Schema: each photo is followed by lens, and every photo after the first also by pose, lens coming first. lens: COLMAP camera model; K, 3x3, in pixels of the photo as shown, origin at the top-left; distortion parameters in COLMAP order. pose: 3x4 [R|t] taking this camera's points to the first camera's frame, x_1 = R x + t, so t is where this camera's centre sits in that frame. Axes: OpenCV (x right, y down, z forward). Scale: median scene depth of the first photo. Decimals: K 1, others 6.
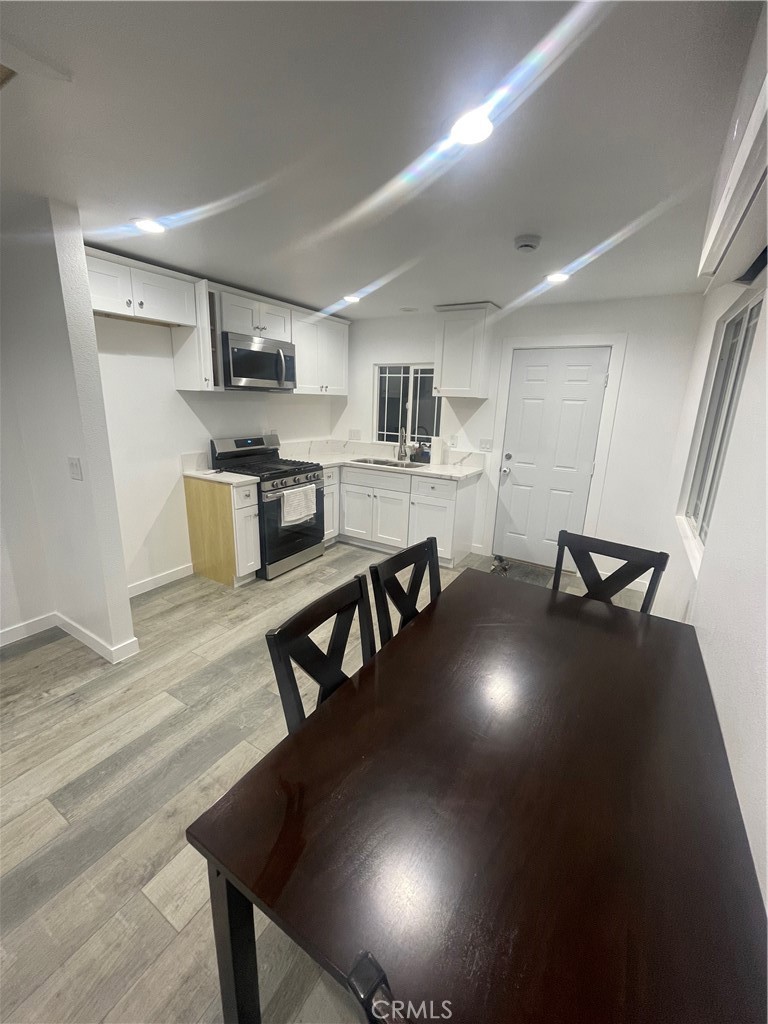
lens RADIAL K [[411.0, 0, 381.3], [0, 411.0, 505.2], [0, 0, 1]] dist [-0.005140, 0.001360]
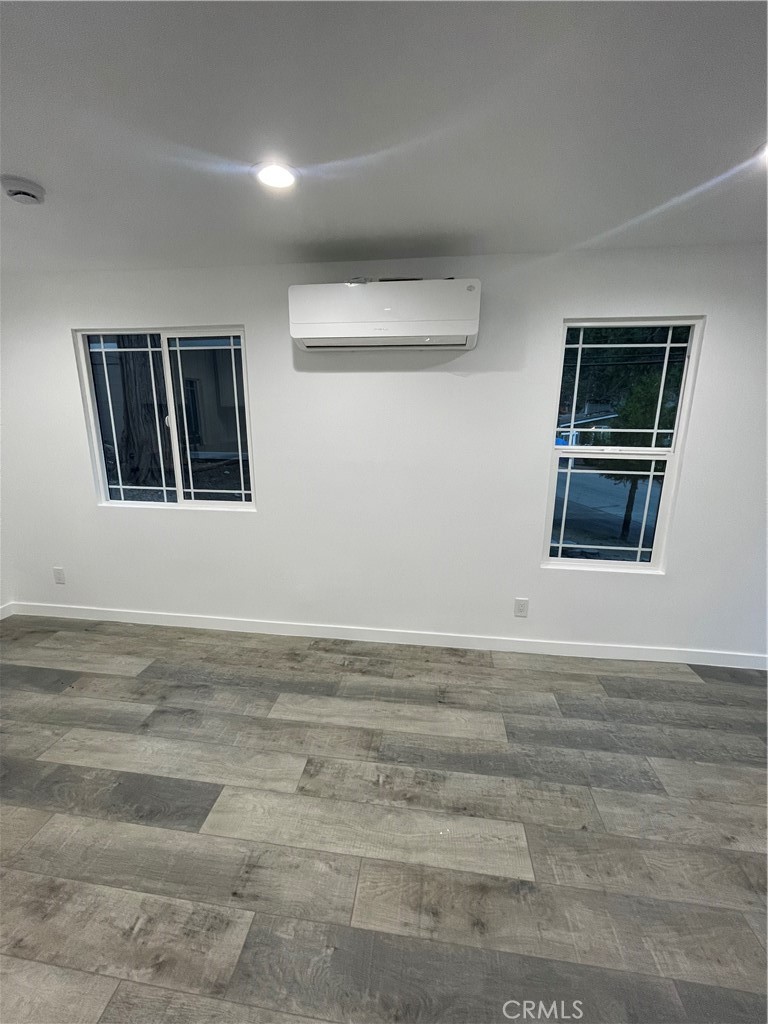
lens RADIAL K [[411.0, 0, 381.3], [0, 411.0, 505.2], [0, 0, 1]] dist [-0.005140, 0.001360]
pose [[-0.405212, -0.233103, 0.884006, -0.454951], [0.209693, 0.917471, 0.338046, -0.150855], [-0.889850, 0.322350, -0.322890, 0.555504]]
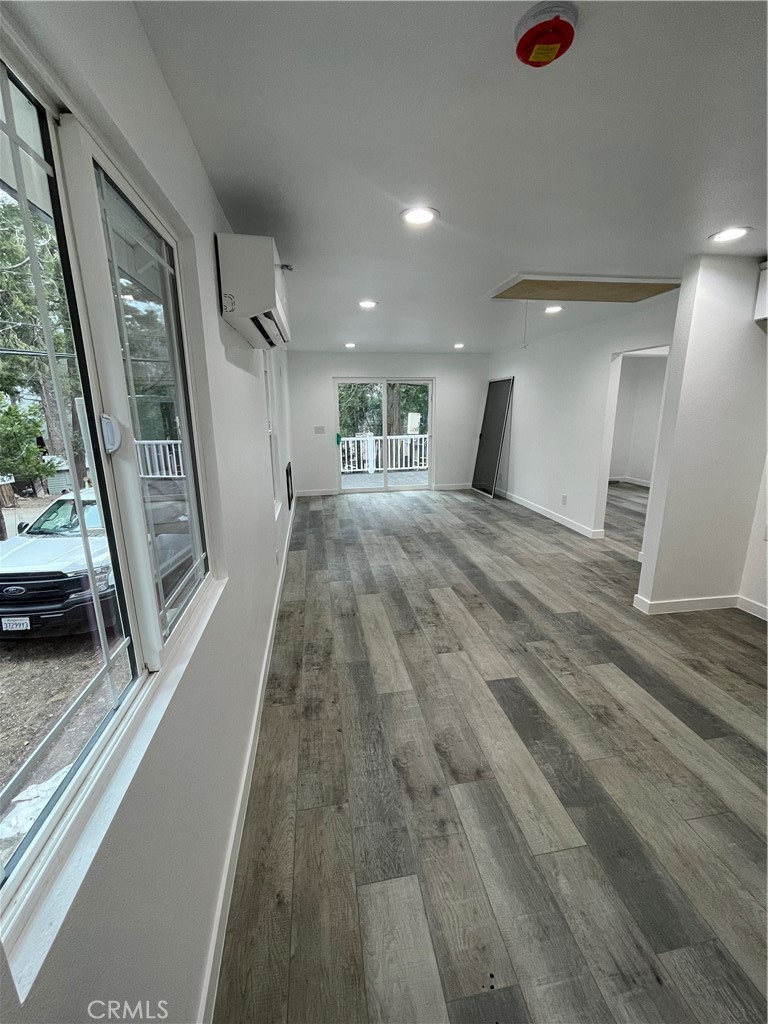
lens RADIAL K [[411.0, 0, 381.3], [0, 411.0, 505.2], [0, 0, 1]] dist [-0.005140, 0.001360]
pose [[-0.758033, 0.131969, -0.638725, 0.558082], [-0.172277, 0.904020, 0.391240, -0.204841], [0.629052, 0.406611, -0.662542, 0.914798]]
